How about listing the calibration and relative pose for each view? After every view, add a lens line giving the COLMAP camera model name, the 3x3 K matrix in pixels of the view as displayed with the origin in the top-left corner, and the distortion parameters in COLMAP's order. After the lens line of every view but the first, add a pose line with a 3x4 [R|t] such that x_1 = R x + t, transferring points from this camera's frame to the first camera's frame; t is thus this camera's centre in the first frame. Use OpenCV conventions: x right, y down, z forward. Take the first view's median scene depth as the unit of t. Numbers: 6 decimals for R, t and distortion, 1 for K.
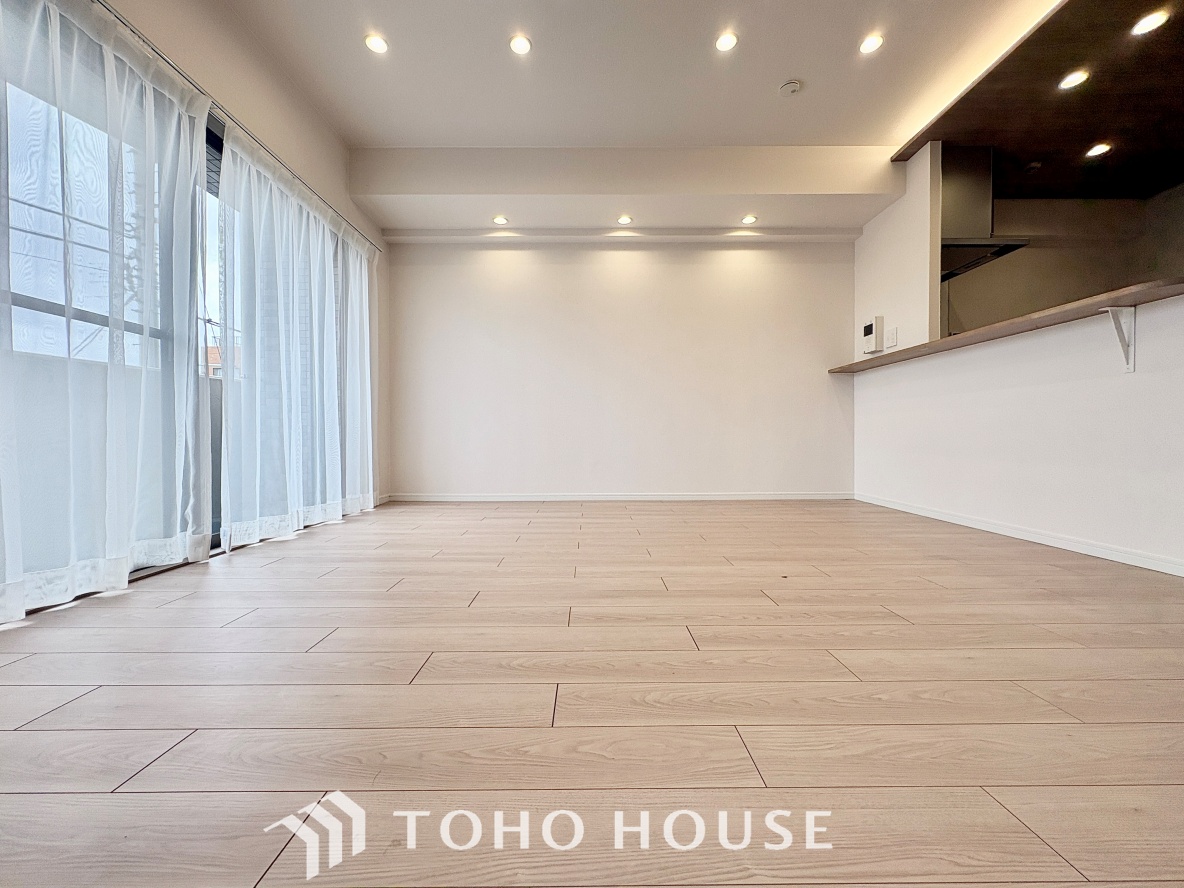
lens RADIAL K [[473.0, 0, 594.7], [0, 473.0, 444.9], [0, 0, 1]] dist [-0.000918, 0.000110]
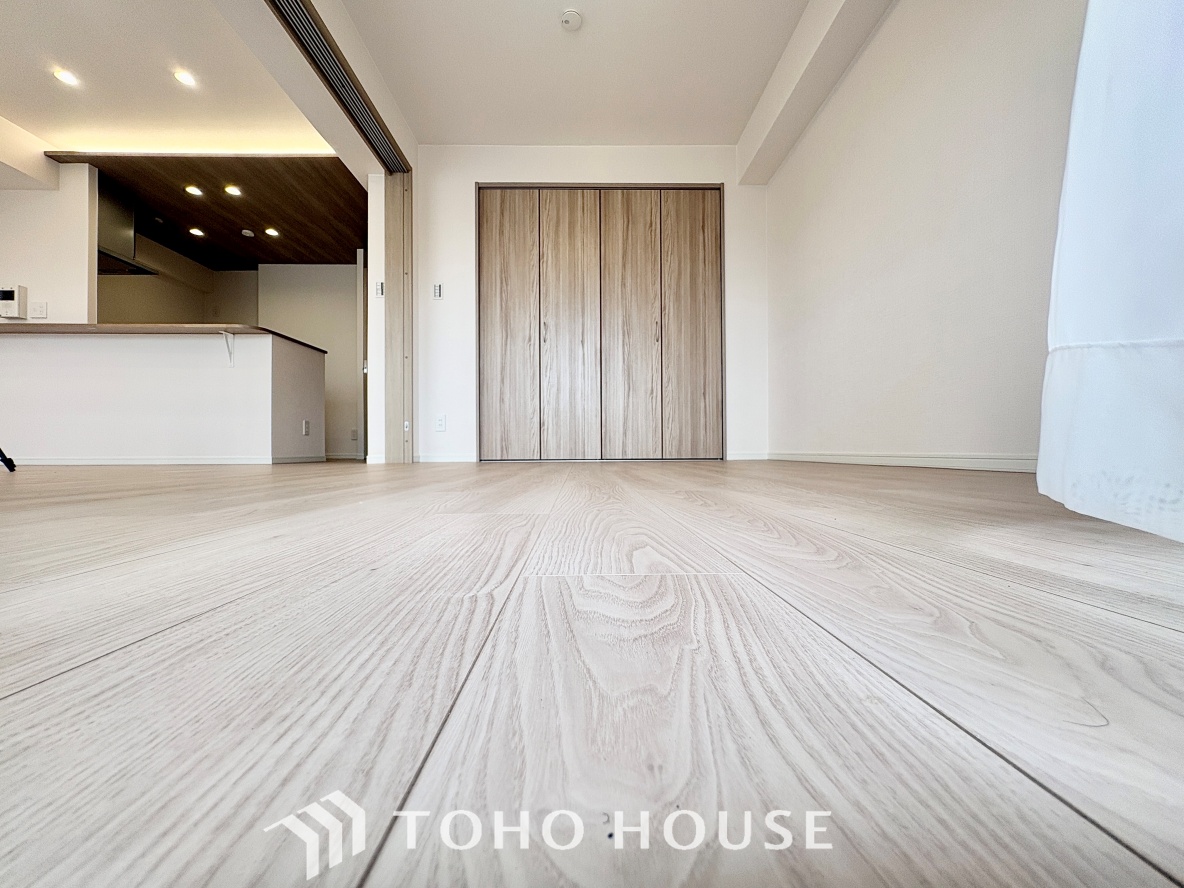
lens RADIAL K [[473.0, 0, 585.2], [0, 473.0, 443.8], [0, 0, 1]] dist [-0.000918, 0.000110]
pose [[-0.003987, 0.018031, 0.999829, -0.526614], [0.018724, 0.999663, -0.017953, 0.143838], [-0.999817, 0.018650, -0.004323, -0.292021]]
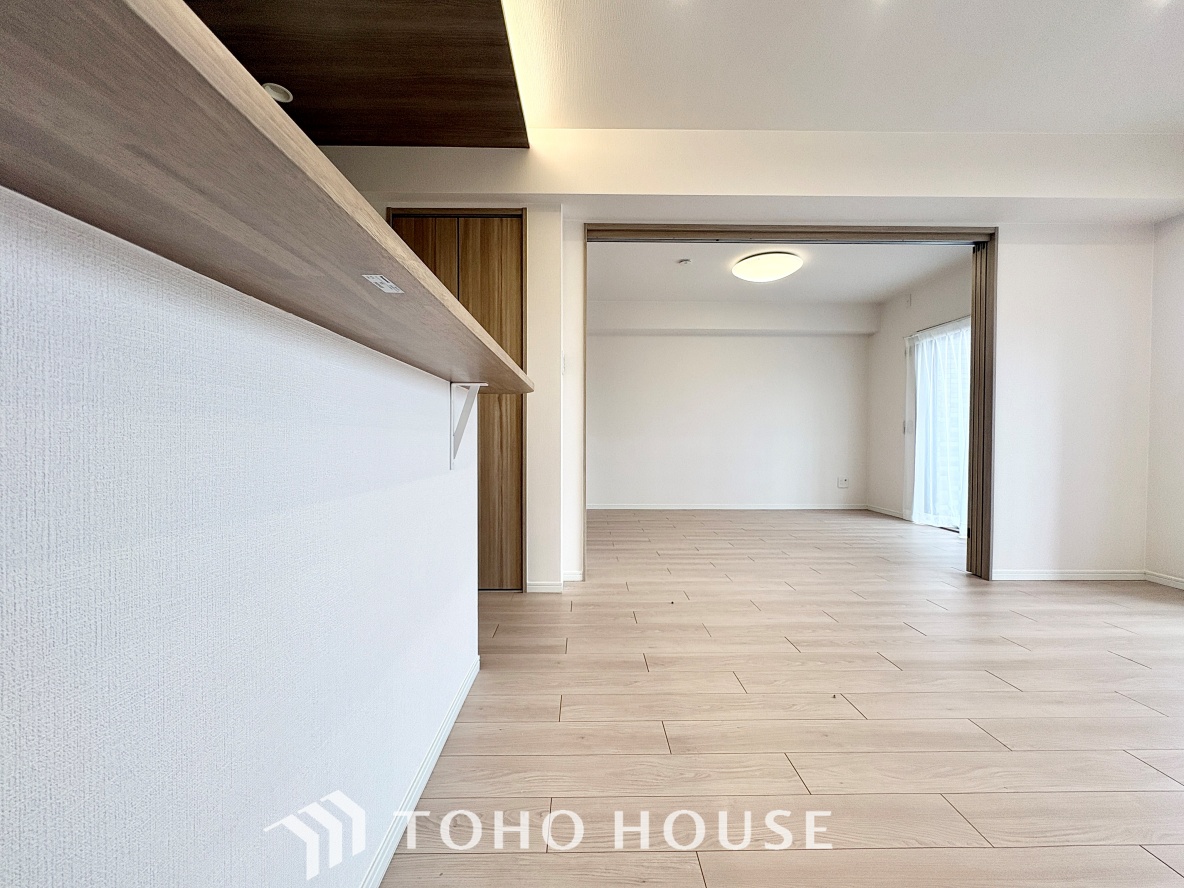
lens RADIAL K [[473.0, 0, 588.2], [0, 473.0, 444.1], [0, 0, 1]] dist [-0.000918, 0.000110]
pose [[-0.999998, 0.002193, -0.000302, 0.566202], [0.002184, 0.999608, 0.027907, -0.133578], [0.000363, 0.027906, -0.999610, 1.089324]]
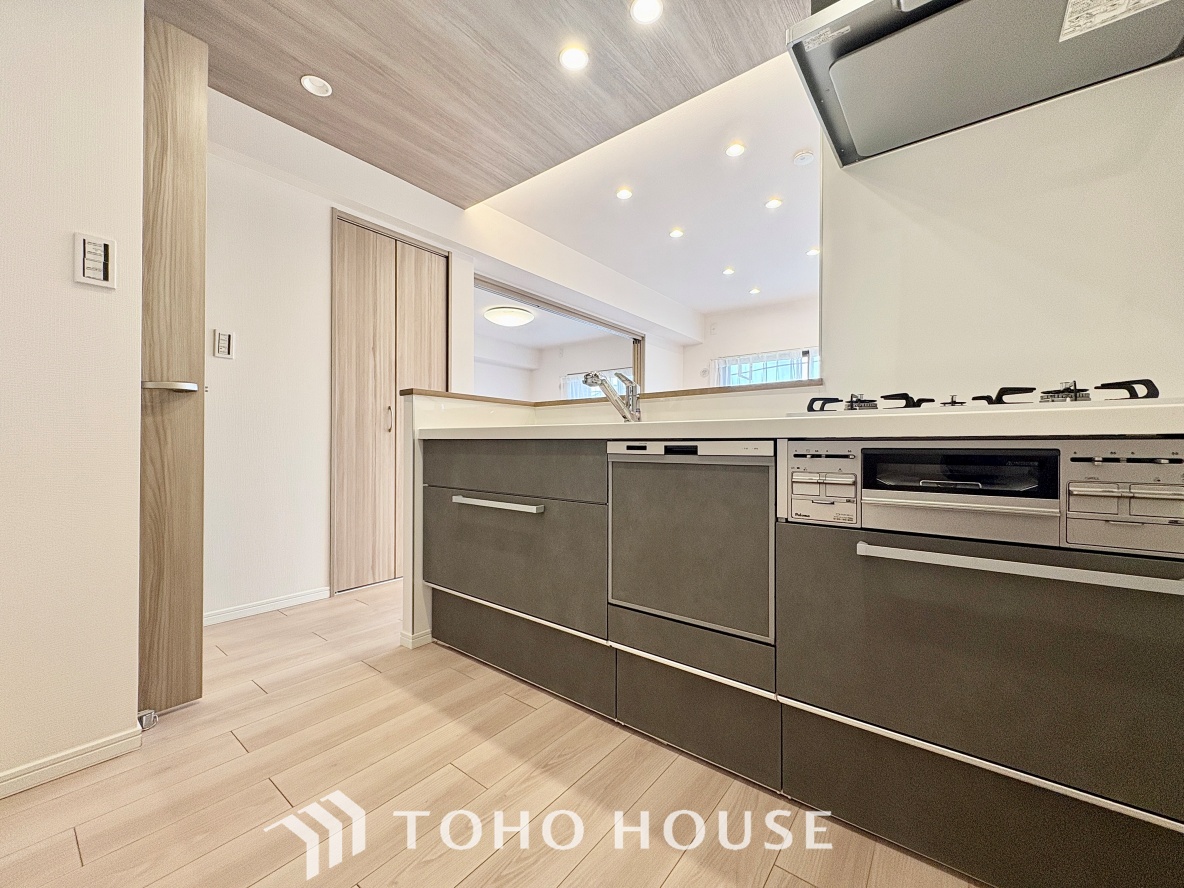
lens RADIAL K [[473.0, 0, 600.3], [0, 473.0, 440.7], [0, 0, 1]] dist [-0.000918, 0.000110]
pose [[-0.610062, -0.002518, -0.792350, 1.292346], [-0.008484, 0.999958, 0.003355, -0.131788], [0.792308, 0.008769, -0.610058, 1.113767]]
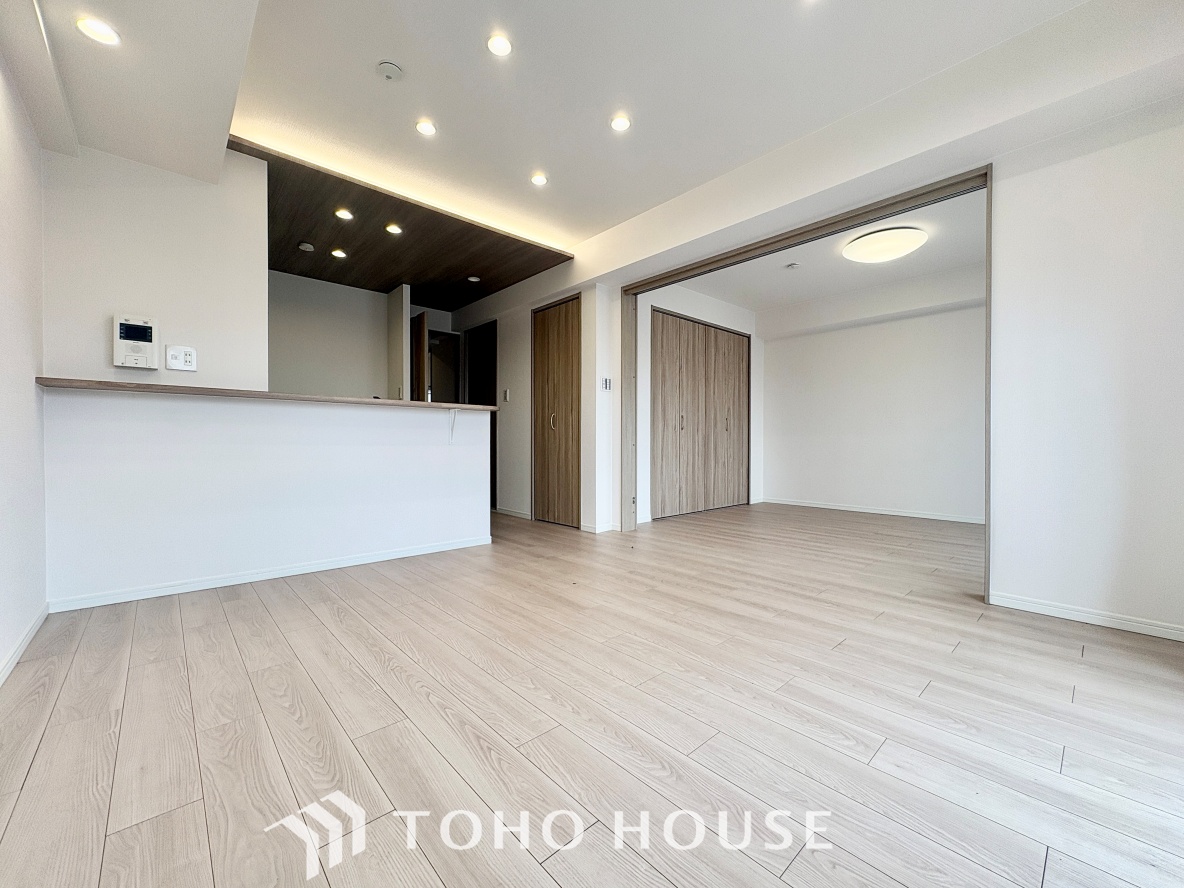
lens RADIAL K [[473.0, 0, 590.4], [0, 473.0, 443.5], [0, 0, 1]] dist [-0.000918, 0.000110]
pose [[-0.662094, 0.002021, 0.749418, -0.368668], [0.012635, 0.999884, 0.008466, -0.104033], [-0.749314, 0.015074, -0.662043, 1.124795]]
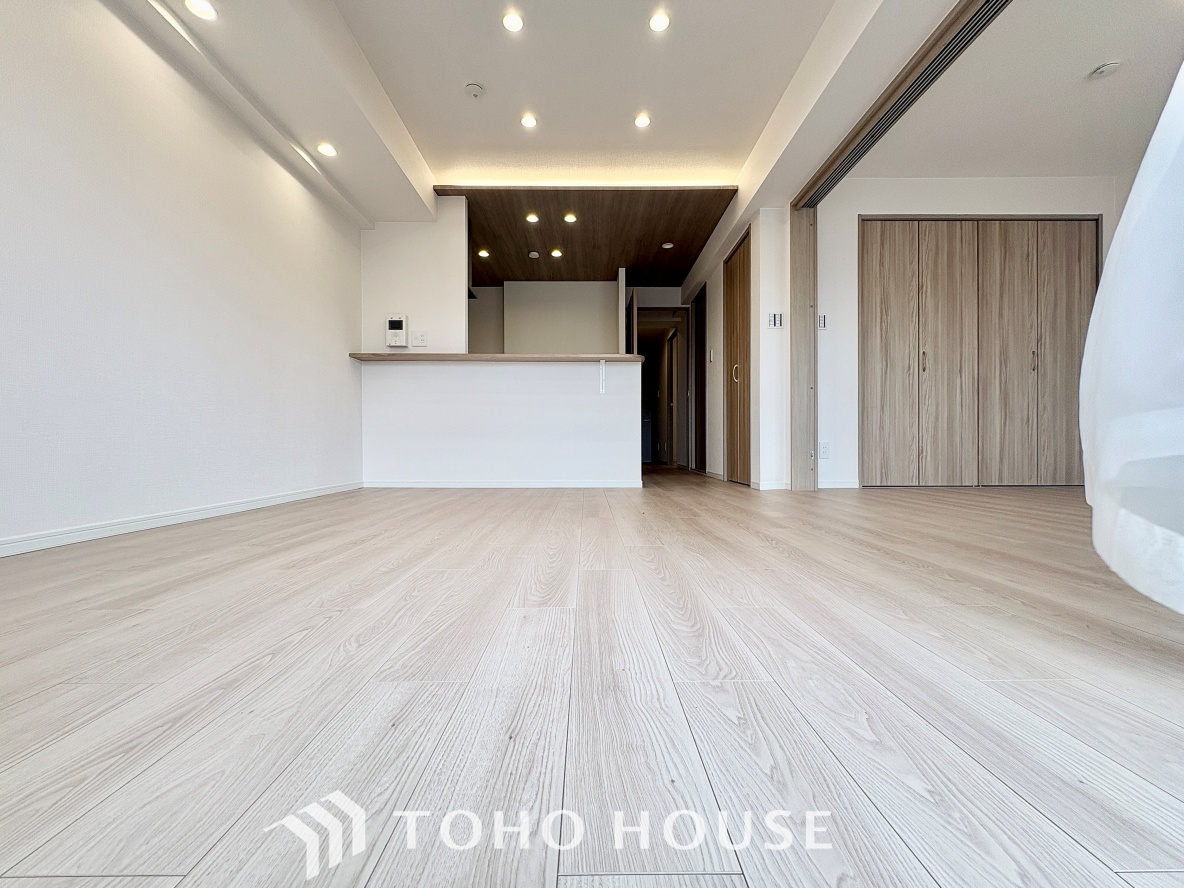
lens RADIAL K [[473.0, 0, 589.1], [0, 473.0, 444.7], [0, 0, 1]] dist [-0.000918, 0.000110]
pose [[0.010597, 0.003405, 0.999938, -0.568282], [0.015663, 0.999871, -0.003570, 0.045240], [-0.999821, 0.015700, 0.010542, 0.646732]]
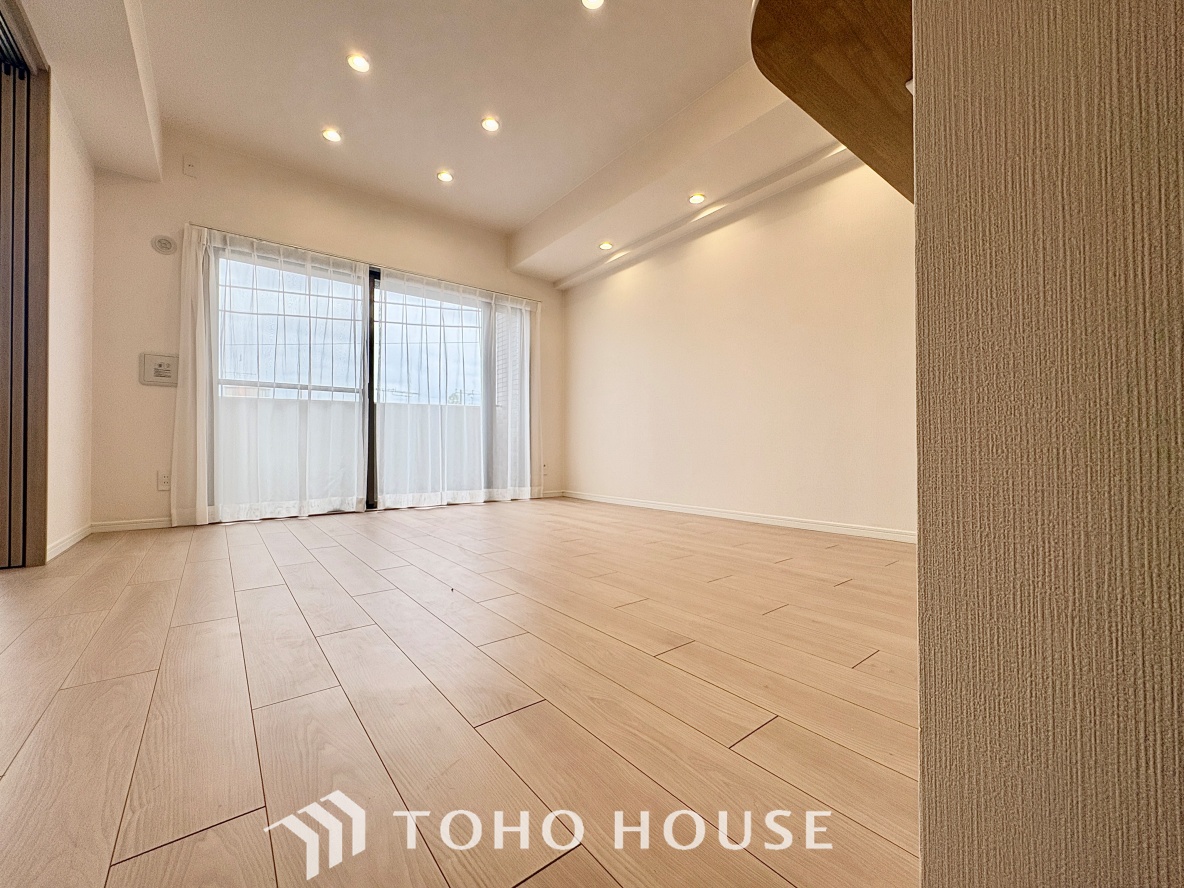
lens RADIAL K [[473.0, 0, 594.4], [0, 473.0, 443.1], [0, 0, 1]] dist [-0.000918, 0.000110]
pose [[0.628331, -0.011948, -0.777855, 0.747109], [-0.006130, 0.999775, -0.020309, 0.005580], [0.777922, 0.017529, 0.628116, 0.352192]]
